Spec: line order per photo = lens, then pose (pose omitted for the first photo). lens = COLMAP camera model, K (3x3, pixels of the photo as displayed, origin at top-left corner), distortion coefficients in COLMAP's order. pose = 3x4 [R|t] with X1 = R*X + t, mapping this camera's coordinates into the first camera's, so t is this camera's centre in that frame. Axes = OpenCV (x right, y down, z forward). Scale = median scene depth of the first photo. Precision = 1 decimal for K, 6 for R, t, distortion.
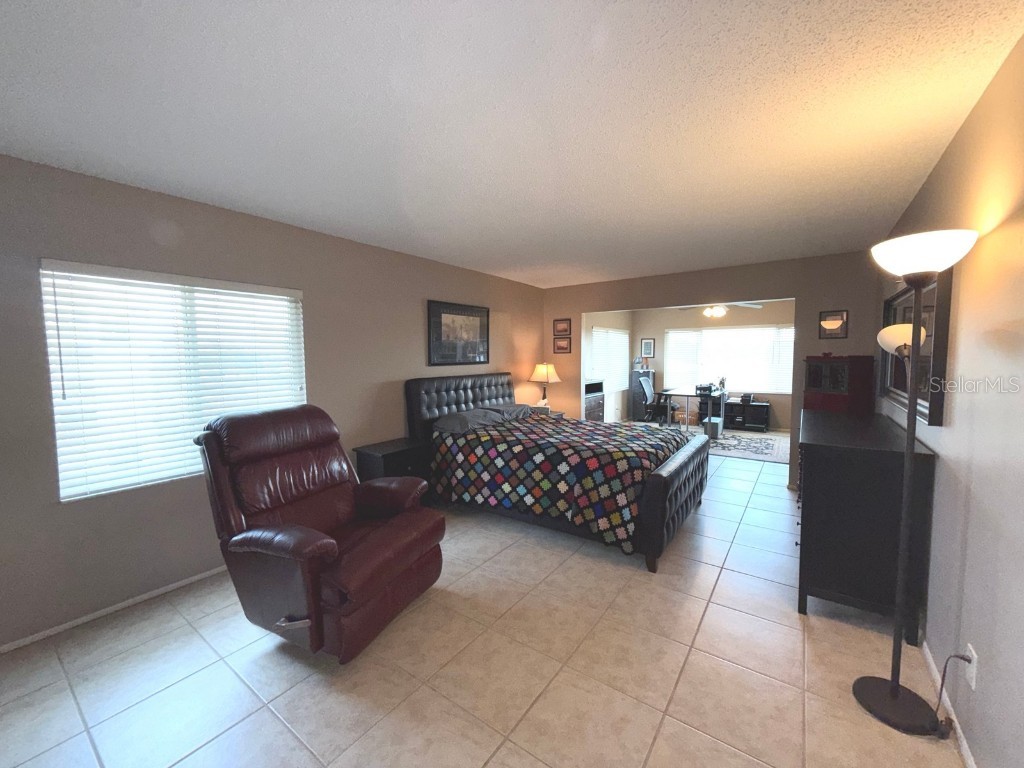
lens RADIAL K [[407.8, 0, 510.6], [0, 407.8, 387.3], [0, 0, 1]] dist [-0.000547, -0.000025]
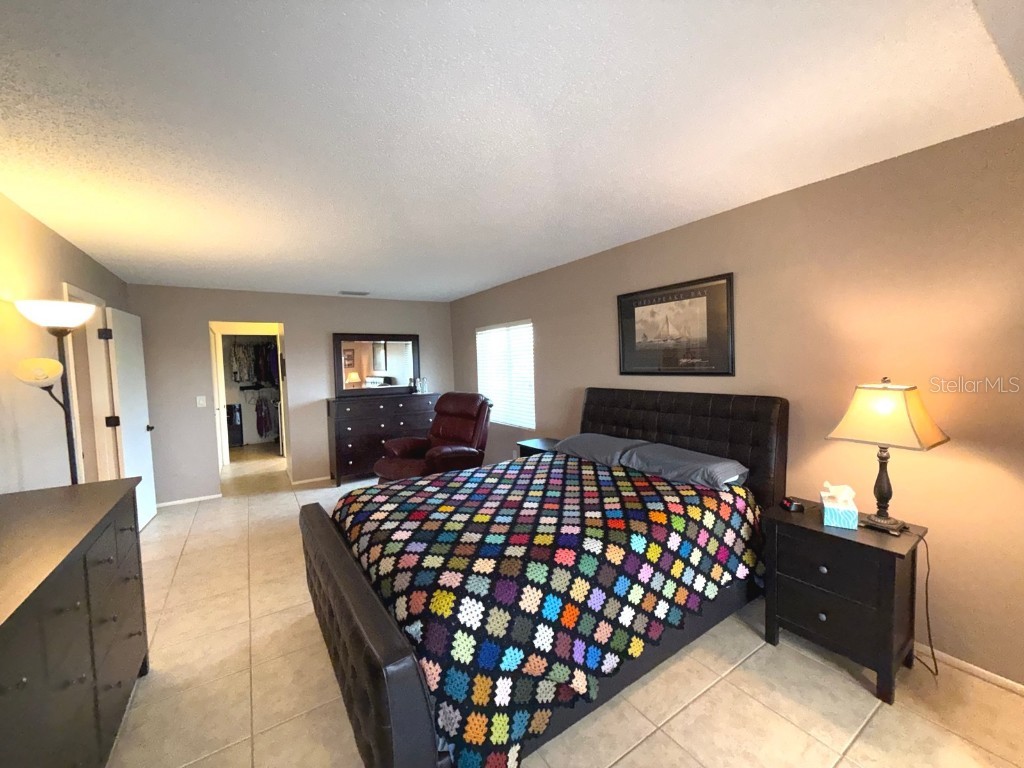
lens RADIAL K [[407.8, 0, 513.9], [0, 407.8, 382.3], [0, 0, 1]] dist [-0.000547, -0.000025]
pose [[-0.362413, 0.067697, -0.929556, 0.783398], [-0.041982, 0.995161, 0.088843, -0.122505], [0.931071, 0.071223, -0.357817, 1.316411]]
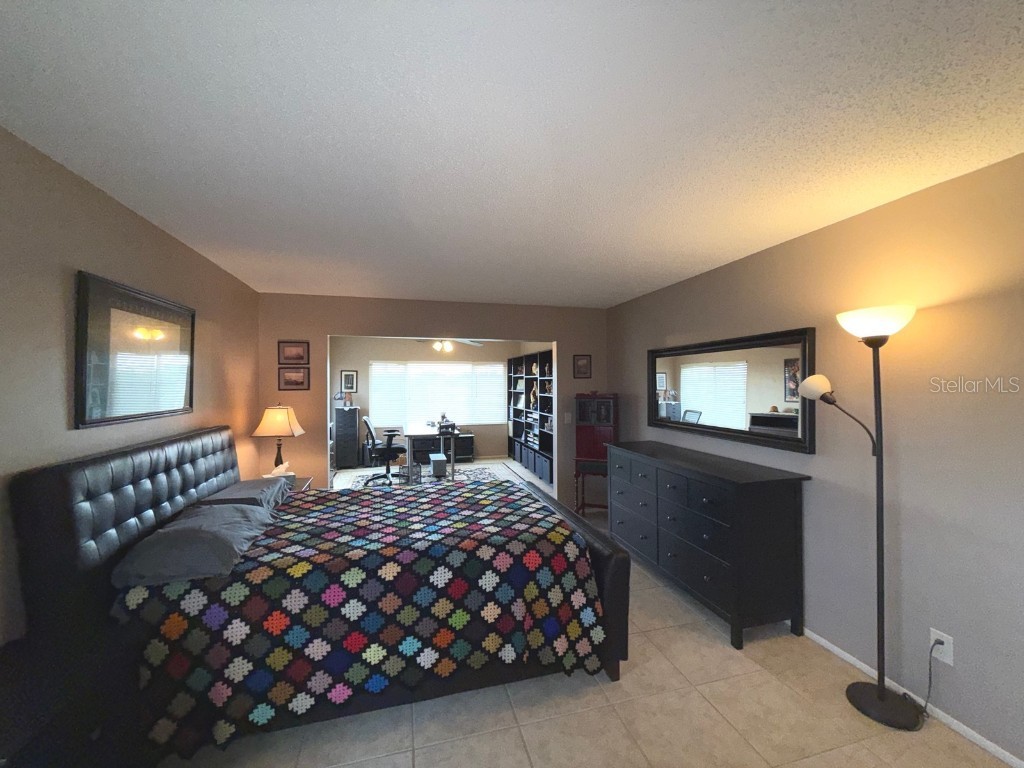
lens RADIAL K [[407.8, 0, 514.5], [0, 407.8, 385.9], [0, 0, 1]] dist [-0.000547, -0.000025]
pose [[0.635896, 0.000084, 0.771775, -0.285338], [0.060250, 0.996943, -0.049751, -0.058359], [-0.769419, 0.078136, 0.633947, 0.474473]]
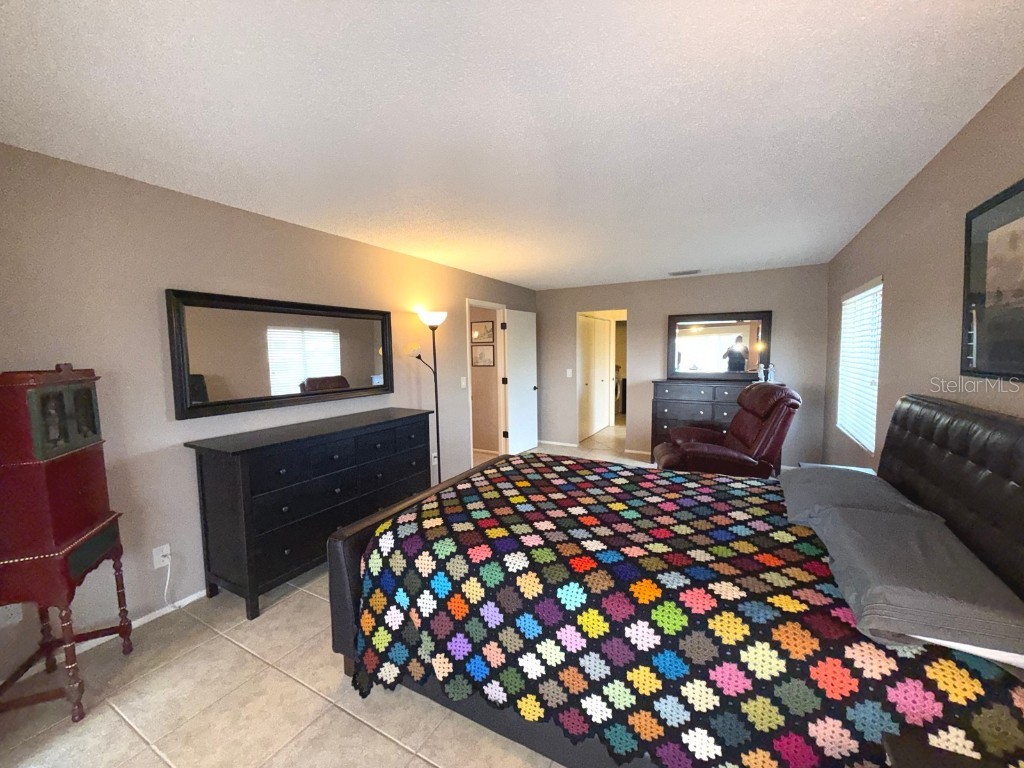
lens RADIAL K [[407.8, 0, 516.4], [0, 407.8, 385.1], [0, 0, 1]] dist [-0.000547, -0.000025]
pose [[-0.993082, 0.031648, -0.113080, 0.354048], [0.013149, 0.986910, 0.160734, -0.137027], [0.116687, 0.158135, -0.980499, 1.626247]]
